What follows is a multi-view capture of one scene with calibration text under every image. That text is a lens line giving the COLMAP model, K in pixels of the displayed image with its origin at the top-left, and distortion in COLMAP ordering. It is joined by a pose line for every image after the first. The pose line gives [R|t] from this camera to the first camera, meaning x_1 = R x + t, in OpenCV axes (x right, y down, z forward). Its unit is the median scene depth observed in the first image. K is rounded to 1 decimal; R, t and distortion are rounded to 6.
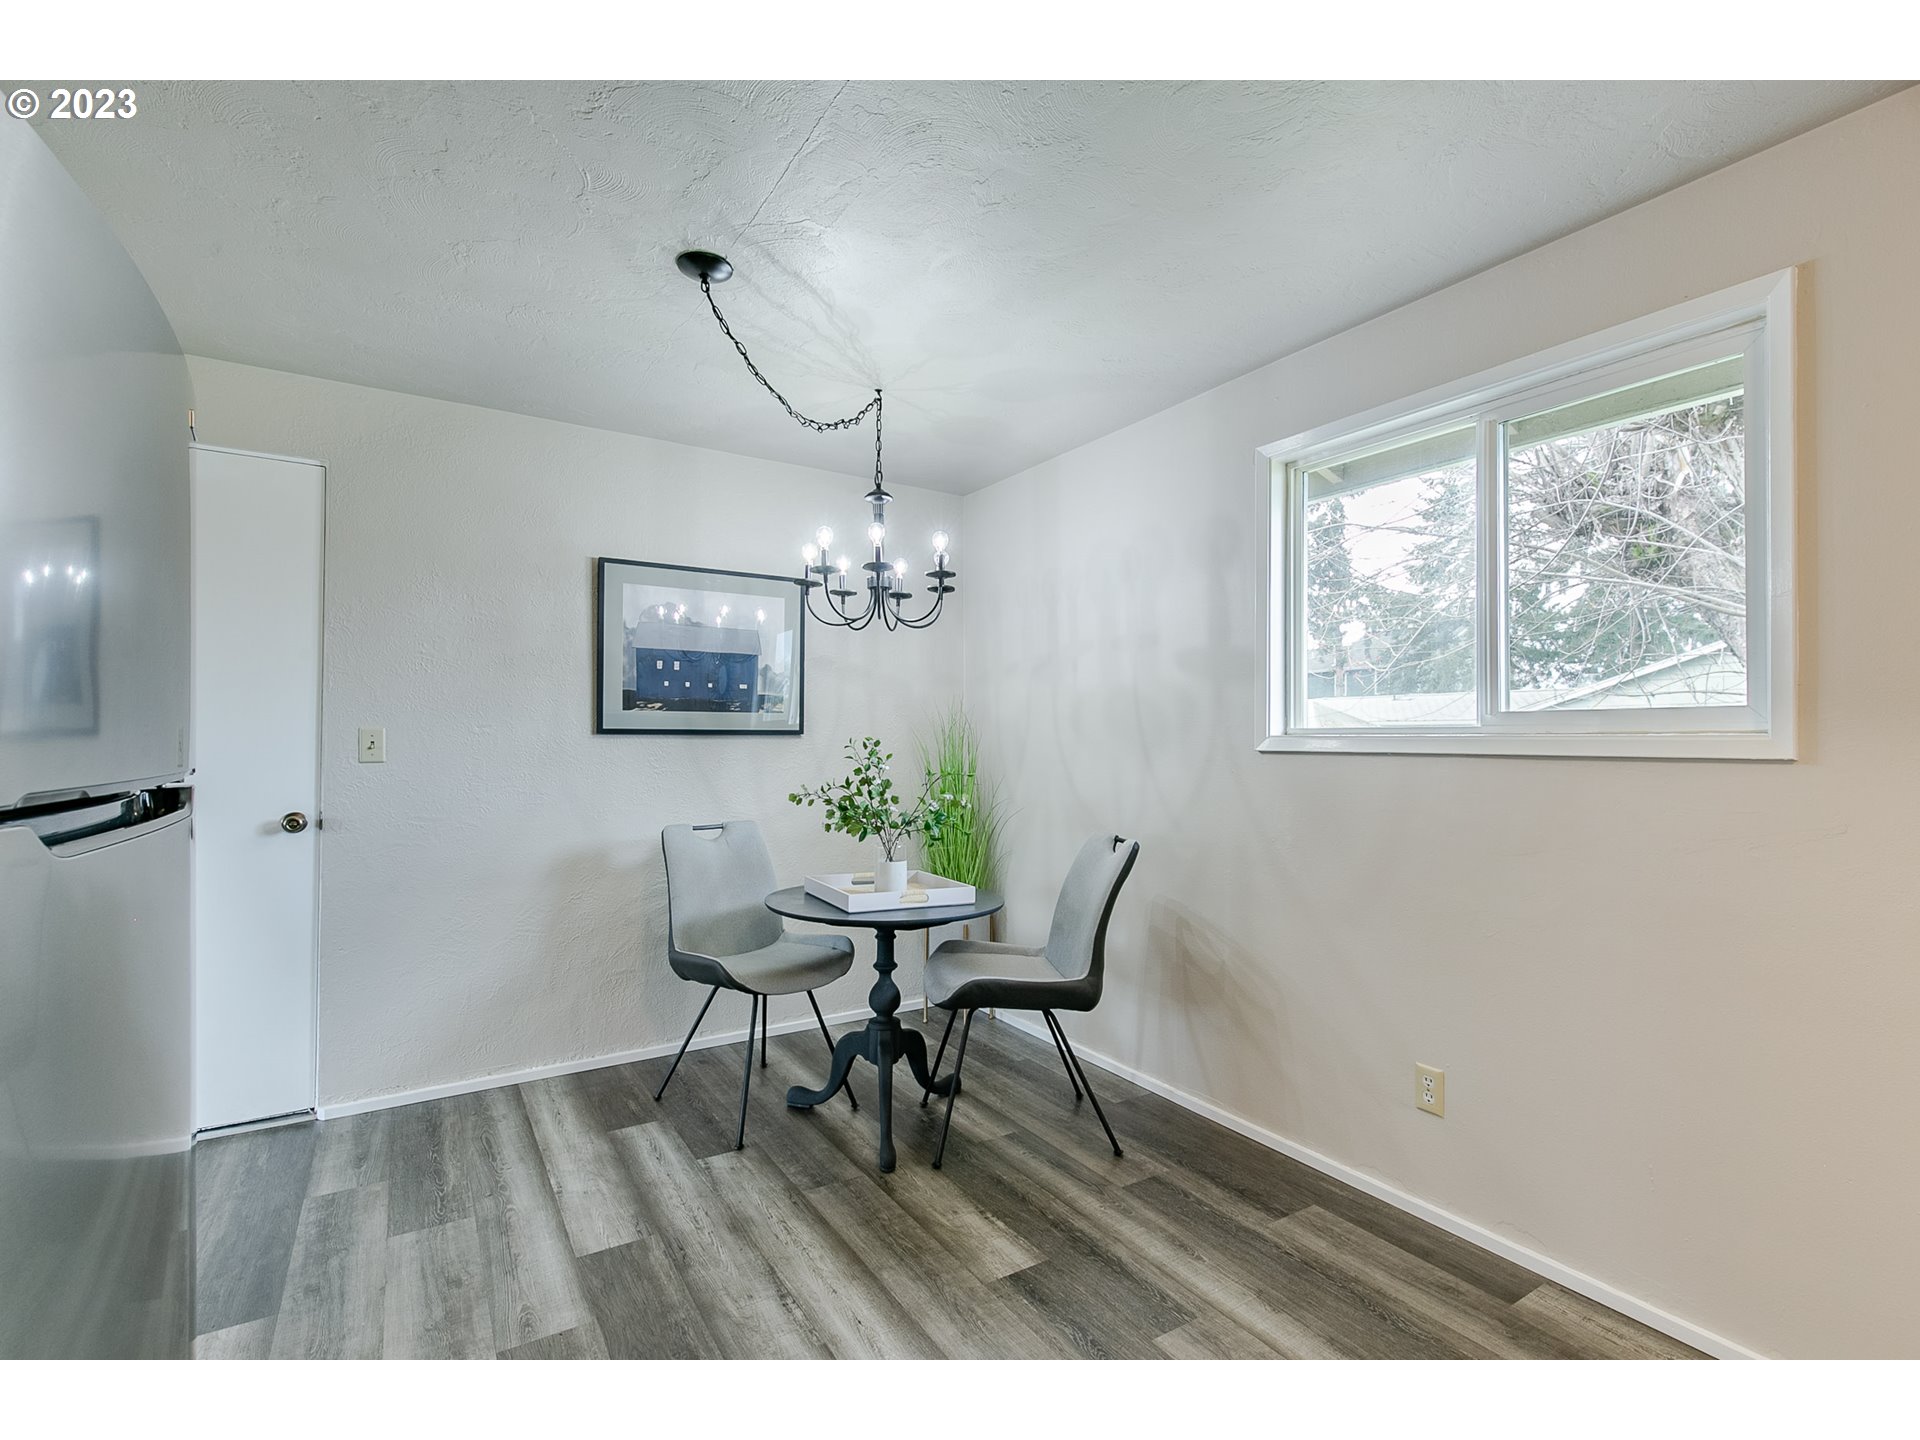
lens RADIAL K [[875.3, 0, 970.1], [0, 875.3, 745.4], [0, 0, 1]] dist [0.011164, -0.000120]
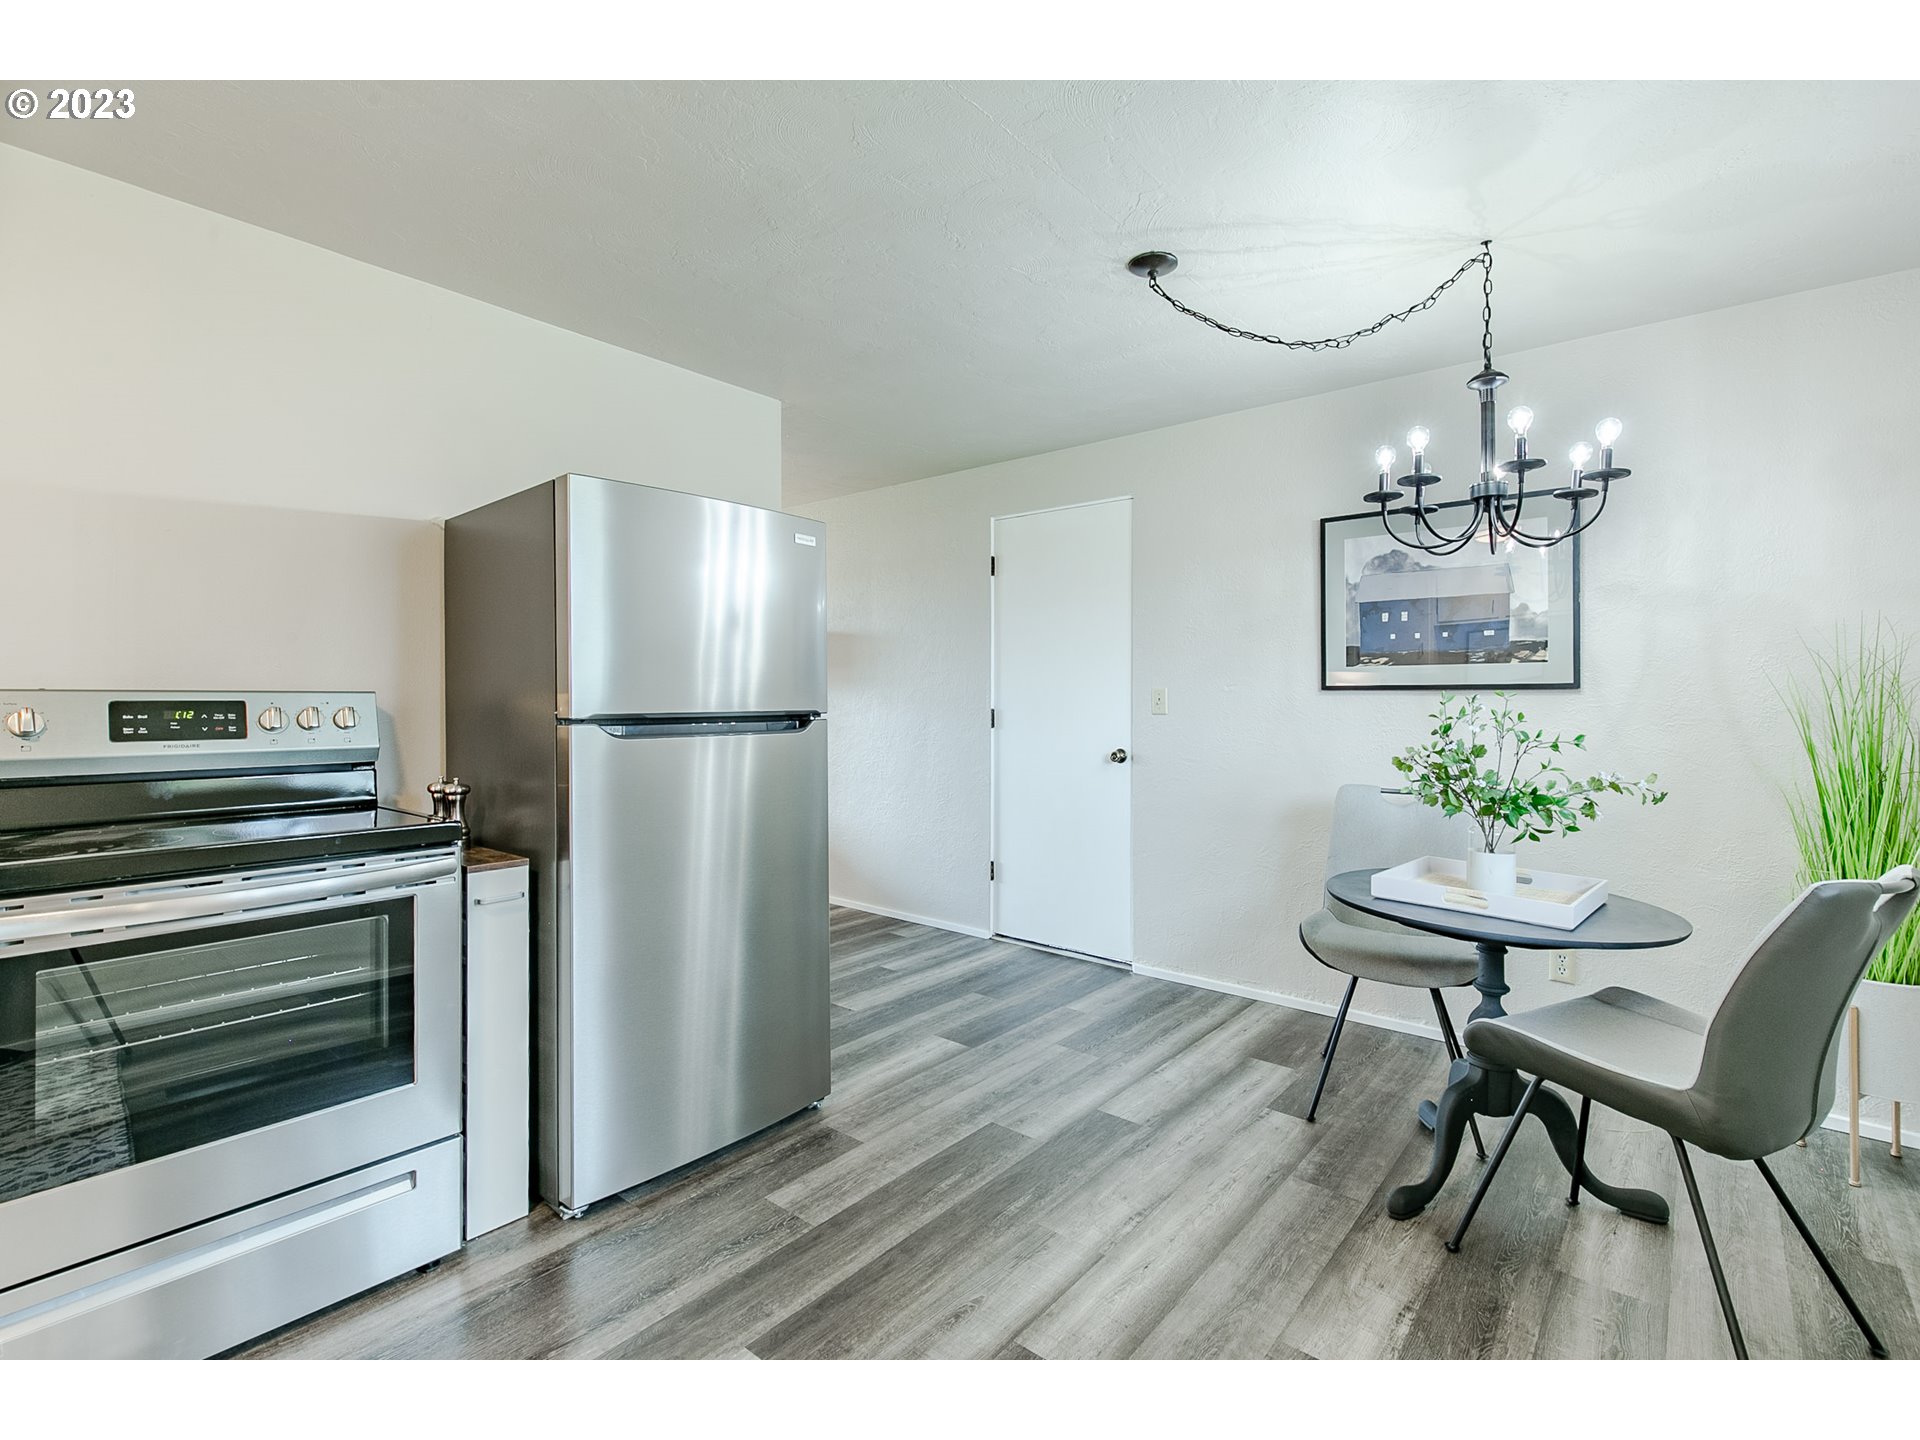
lens RADIAL K [[893.6, 0, 960.0], [0, 893.6, 720.0], [0, 0, 1]] dist [0.002827, 0.000461]
pose [[0.303845, 0.020037, -0.952511, 0.512020], [-0.004798, 0.999798, 0.019501, 0.003004], [0.952709, -0.001355, 0.303880, 0.316283]]
